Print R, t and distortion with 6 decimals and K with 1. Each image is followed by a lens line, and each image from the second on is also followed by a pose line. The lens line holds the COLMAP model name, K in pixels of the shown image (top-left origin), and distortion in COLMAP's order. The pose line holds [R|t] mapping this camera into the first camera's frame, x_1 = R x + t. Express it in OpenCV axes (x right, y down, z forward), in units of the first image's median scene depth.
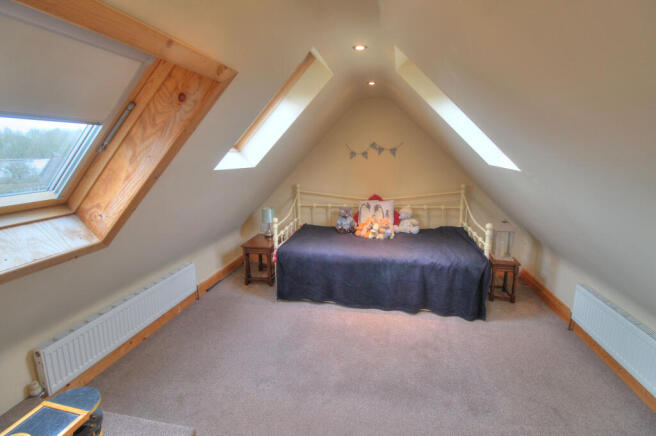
lens RADIAL K [[312.5, 0, 327.9], [0, 312.5, 216.0], [0, 0, 1]] dist [-0.018801, -0.003638]
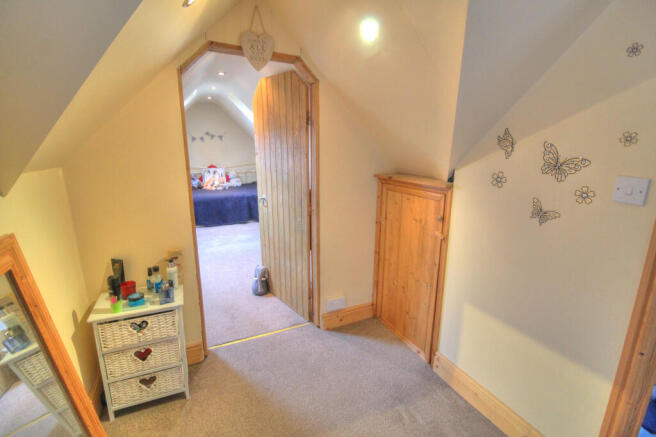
lens RADIAL K [[312.5, 0, 329.3], [0, 312.5, 220.0], [0, 0, 1]] dist [-0.018801, -0.003638]
pose [[0.817739, -0.110620, 0.564859, -0.297294], [0.090937, 0.993863, 0.062986, 0.172554], [-0.568360, -0.000140, 0.822780, -0.670670]]
